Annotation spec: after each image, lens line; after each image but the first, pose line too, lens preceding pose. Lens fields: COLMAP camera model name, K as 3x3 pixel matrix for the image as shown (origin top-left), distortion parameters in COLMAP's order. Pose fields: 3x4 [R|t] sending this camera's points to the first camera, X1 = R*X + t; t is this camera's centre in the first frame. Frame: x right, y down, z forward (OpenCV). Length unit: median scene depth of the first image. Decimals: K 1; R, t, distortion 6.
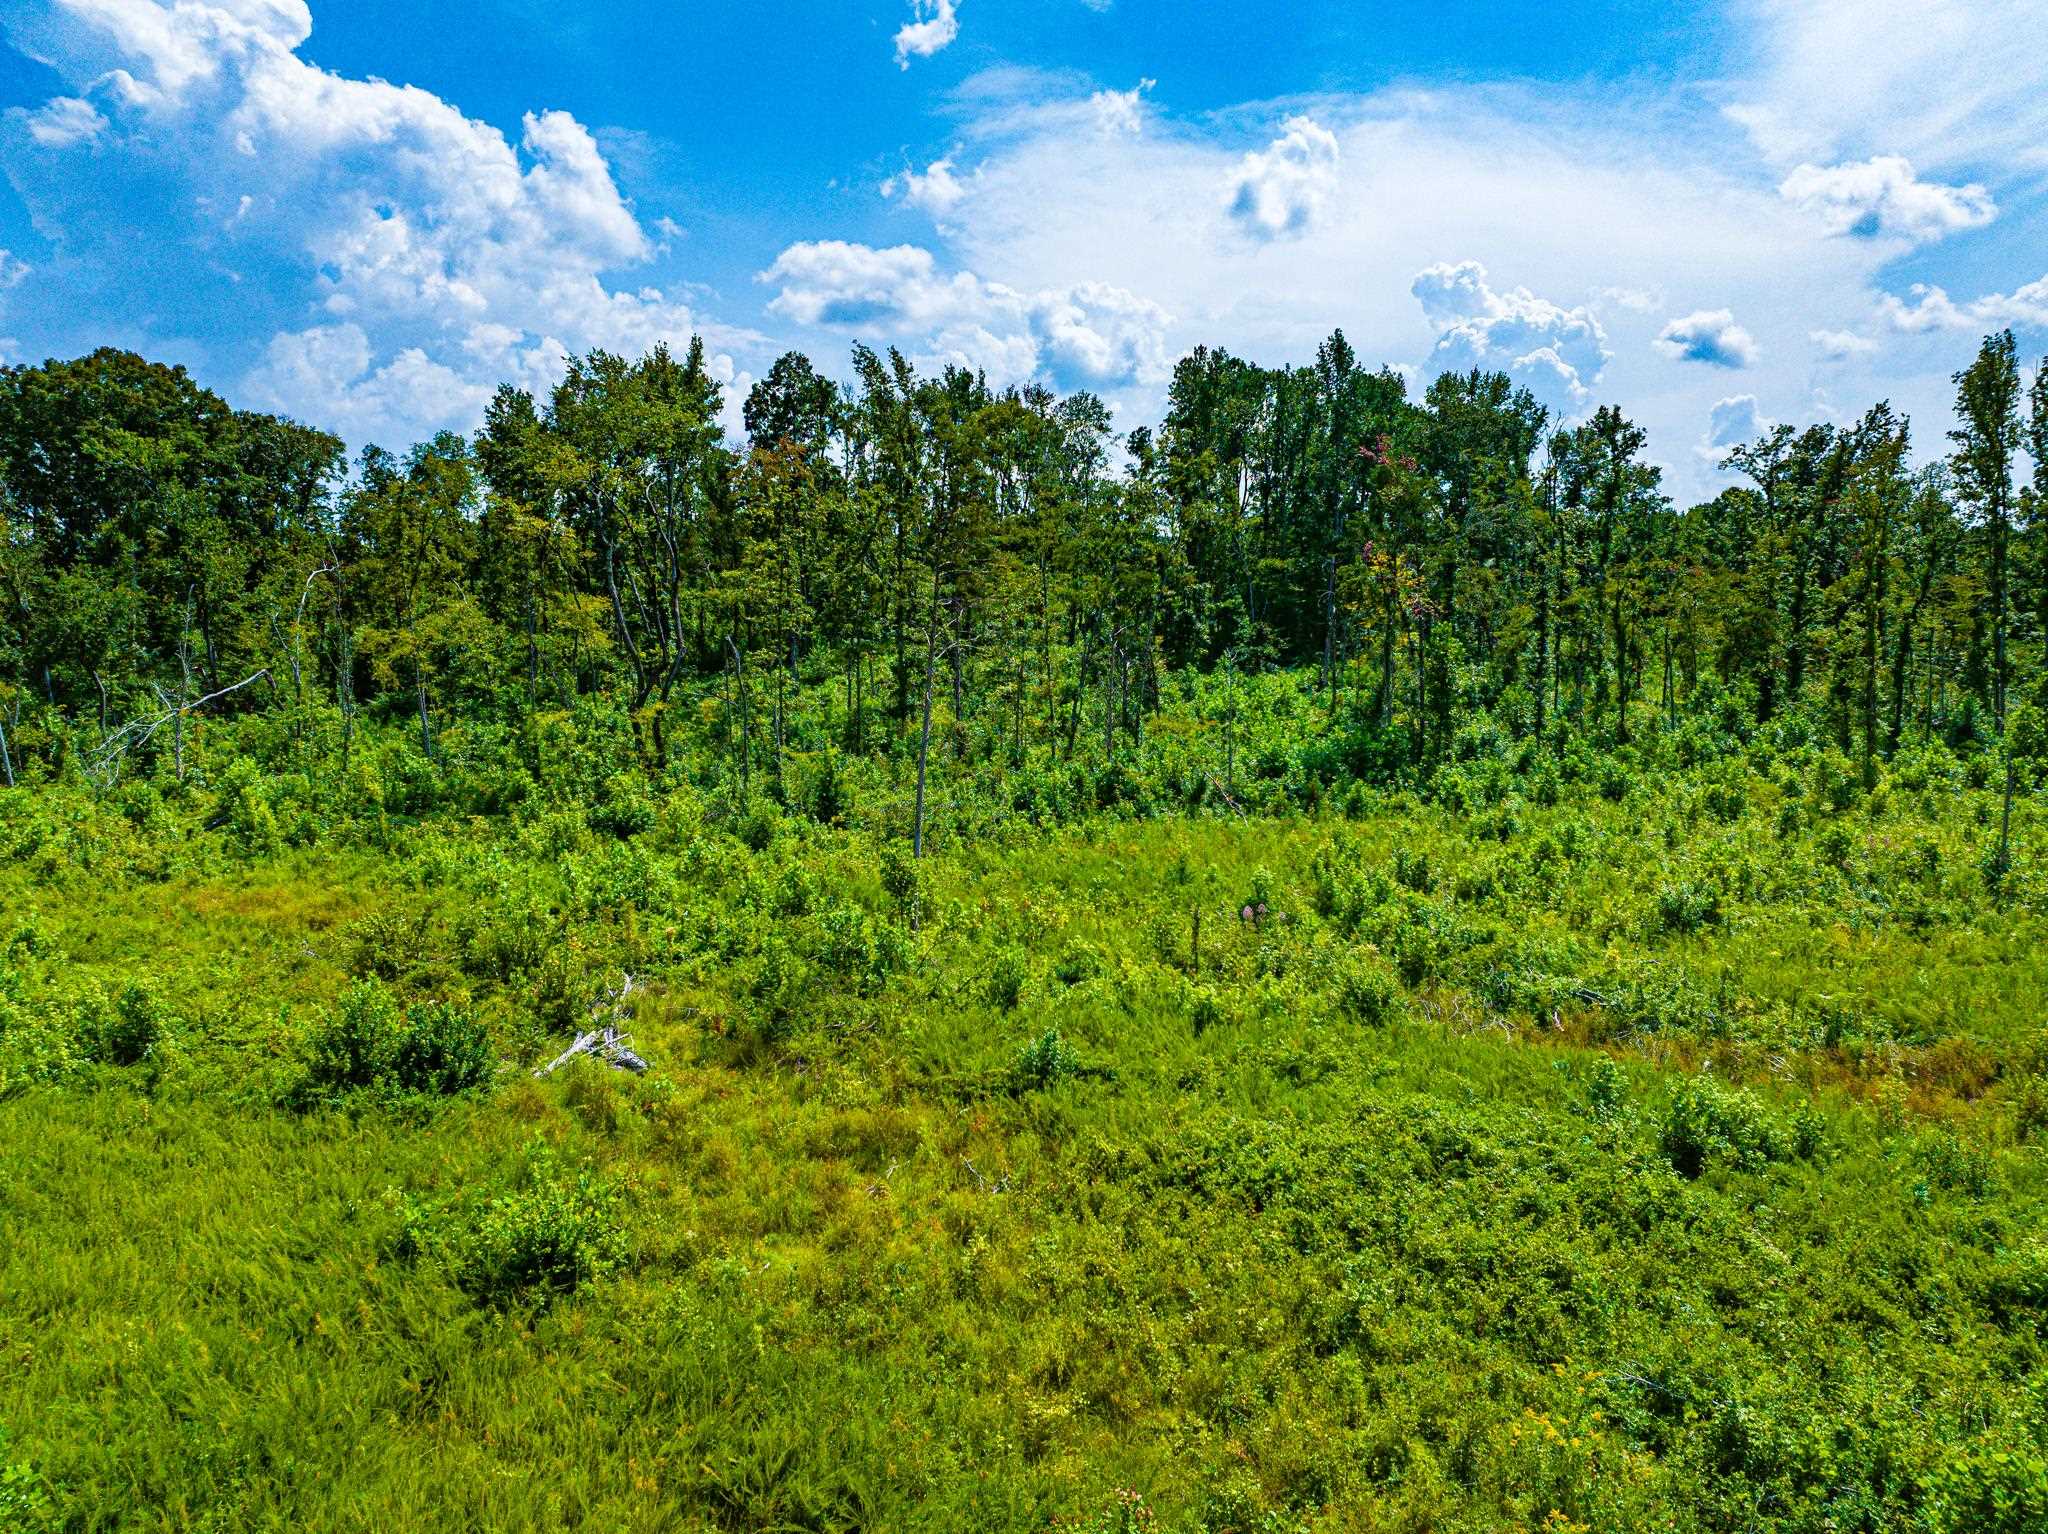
lens RADIAL K [[1449.0, 0, 1042.2], [0, 1449.0, 747.4], [0, 0, 1]] dist [-0.062118, 0.033944]
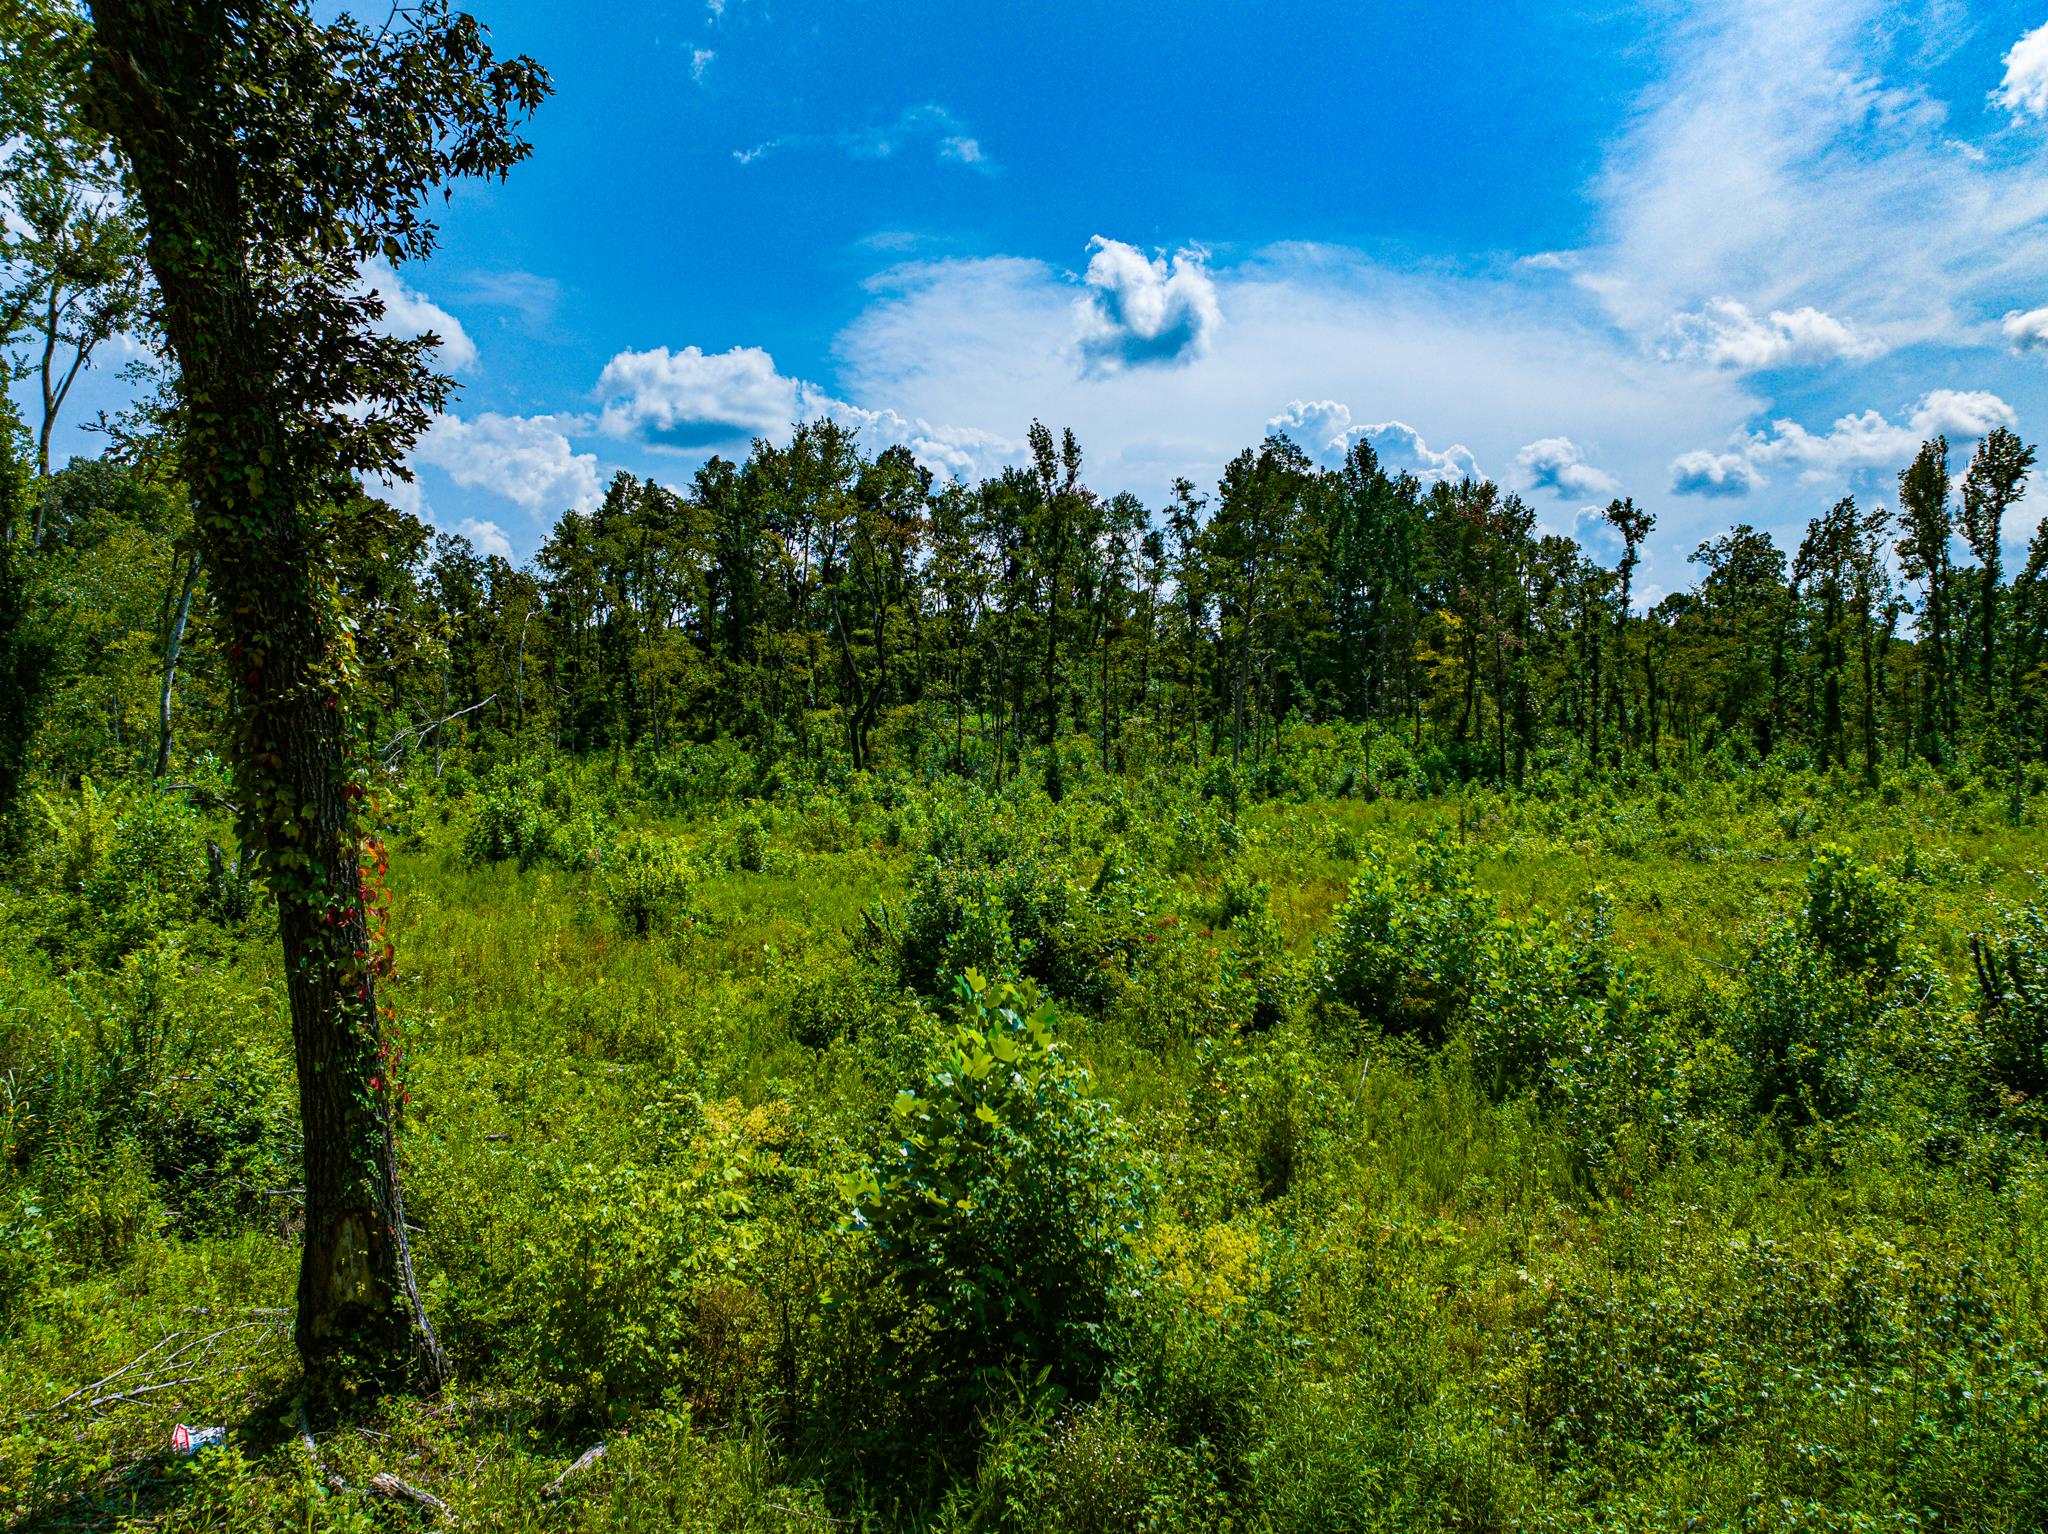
lens RADIAL K [[1449.0, 0, 1035.9], [0, 1449.0, 776.5], [0, 0, 1]] dist [-0.062118, 0.033944]
pose [[0.997266, 0.000046, 0.073900, -0.146999], [0.005461, 0.997220, -0.074316, 0.065728], [-0.073698, 0.074516, 0.994493, -0.106544]]
